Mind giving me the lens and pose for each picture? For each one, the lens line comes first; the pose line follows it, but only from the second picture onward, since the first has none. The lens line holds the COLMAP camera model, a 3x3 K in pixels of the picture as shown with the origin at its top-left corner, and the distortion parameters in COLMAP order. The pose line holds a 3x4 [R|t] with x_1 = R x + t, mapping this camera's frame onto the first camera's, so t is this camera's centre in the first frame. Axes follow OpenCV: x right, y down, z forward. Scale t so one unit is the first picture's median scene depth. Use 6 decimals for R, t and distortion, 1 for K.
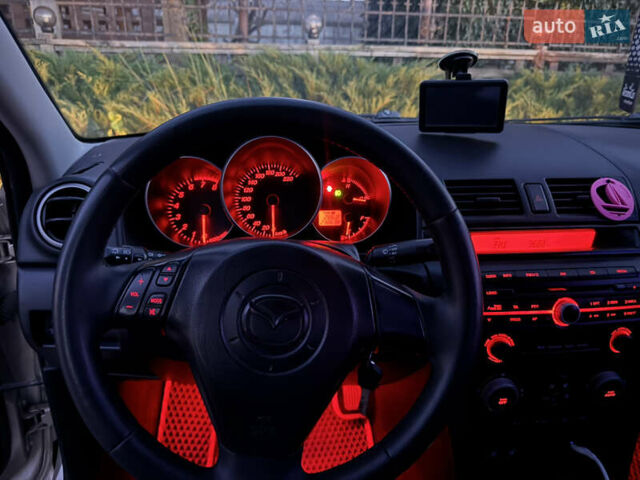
lens RADIAL K [[472.4, 0, 320.0], [0, 472.4, 240.0], [0, 0, 1]] dist [0.003586, 0.000158]
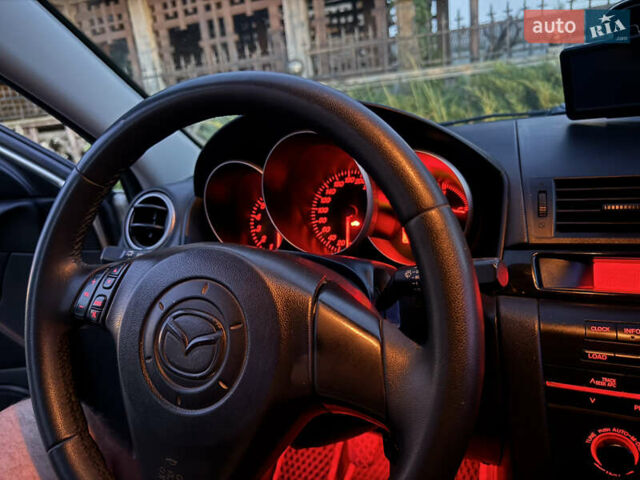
lens RADIAL K [[469.7, 0, 320.0], [0, 469.7, 240.0], [0, 0, 1]] dist [0.005048, -0.038595]
pose [[0.860975, 0.032314, -0.507620, 0.314126], [-0.063664, 0.996978, -0.044517, 0.010038], [0.504648, 0.070645, 0.860430, 0.257472]]
